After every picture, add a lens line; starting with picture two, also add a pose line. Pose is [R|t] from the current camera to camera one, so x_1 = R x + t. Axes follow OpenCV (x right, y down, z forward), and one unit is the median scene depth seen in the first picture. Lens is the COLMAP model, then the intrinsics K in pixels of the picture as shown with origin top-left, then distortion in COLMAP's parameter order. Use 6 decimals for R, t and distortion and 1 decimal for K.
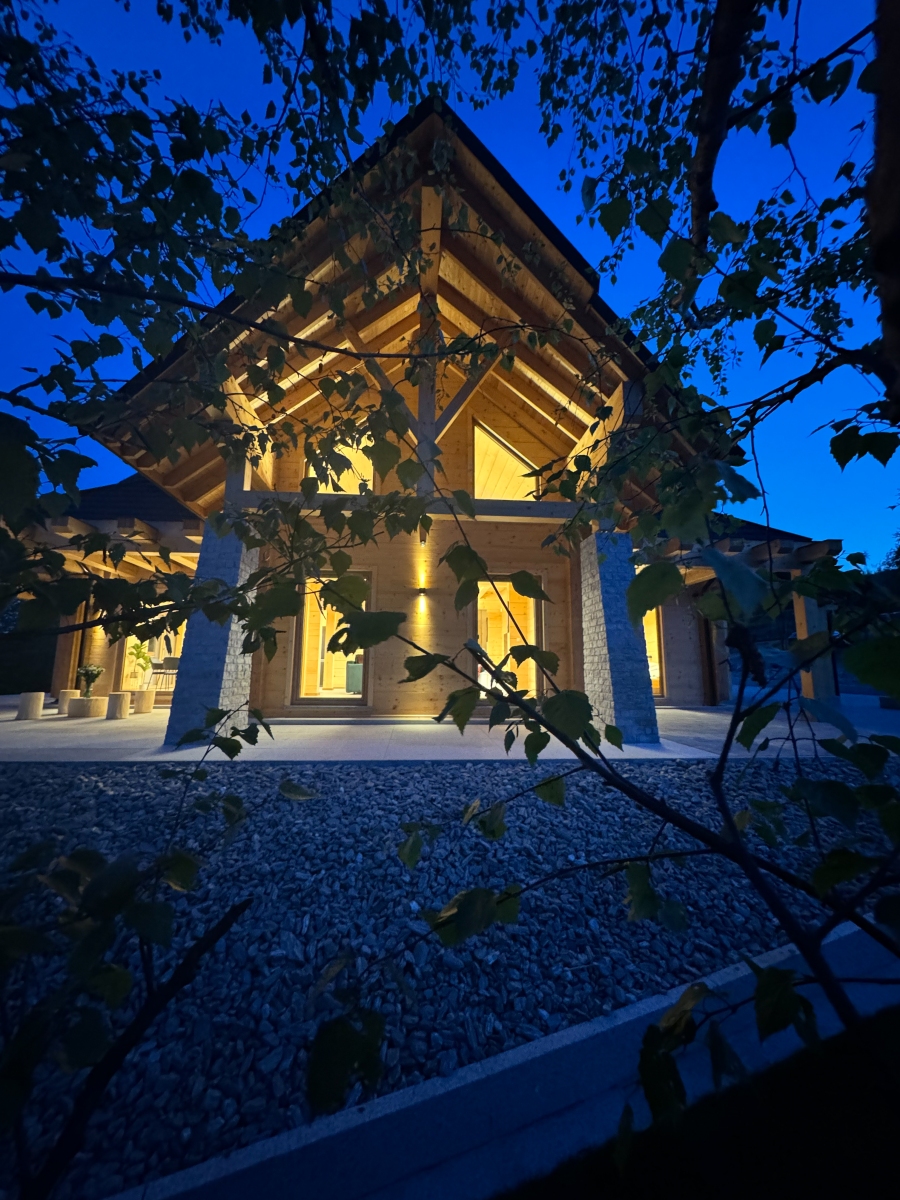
lens RADIAL K [[481.3, 0, 450.2], [0, 481.3, 598.7], [0, 0, 1]] dist [-0.000684, 0.000042]
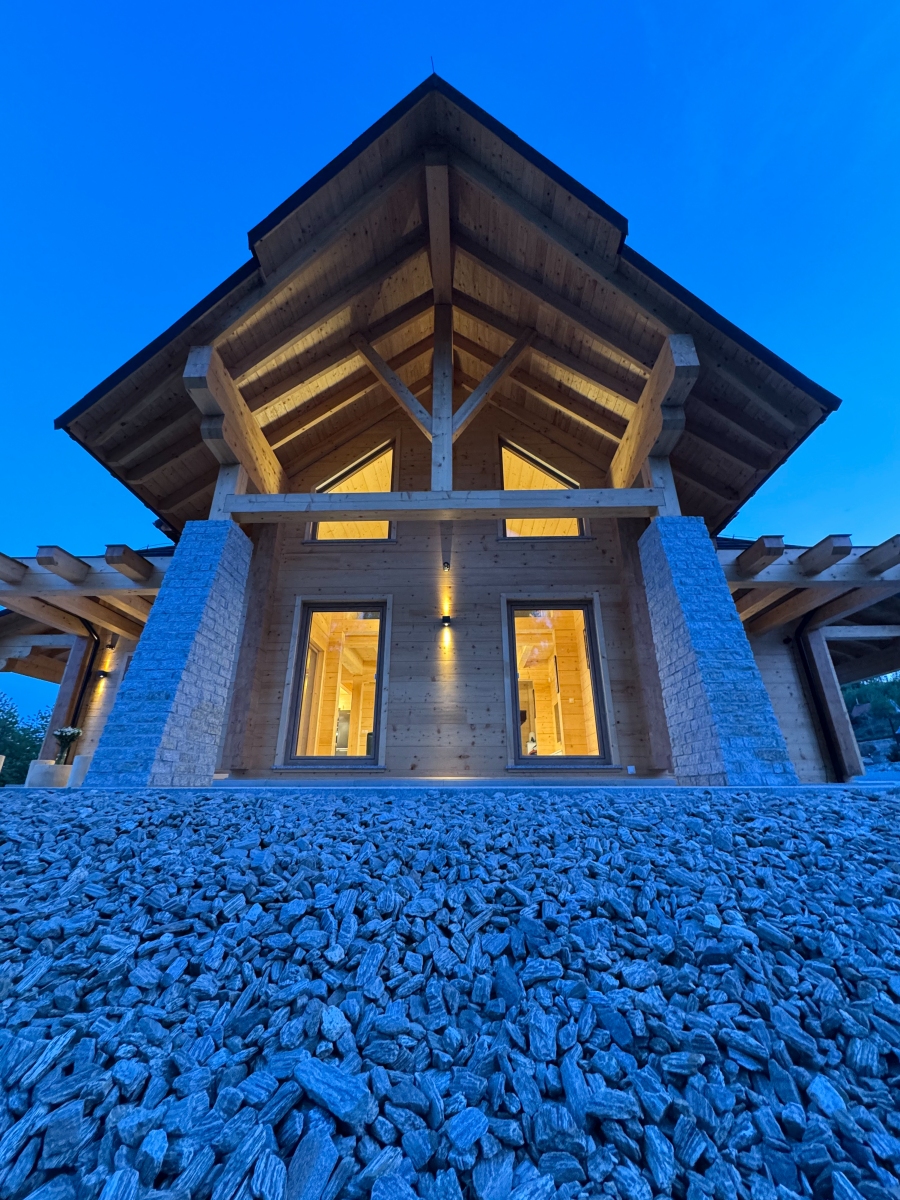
lens RADIAL K [[481.3, 0, 450.2], [0, 481.3, 598.7], [0, 0, 1]] dist [-0.000684, 0.000042]
pose [[0.994633, -0.047058, -0.092142, 0.065660], [0.024358, 0.972050, -0.233505, 0.348136], [0.100555, 0.230008, 0.967980, 0.479009]]
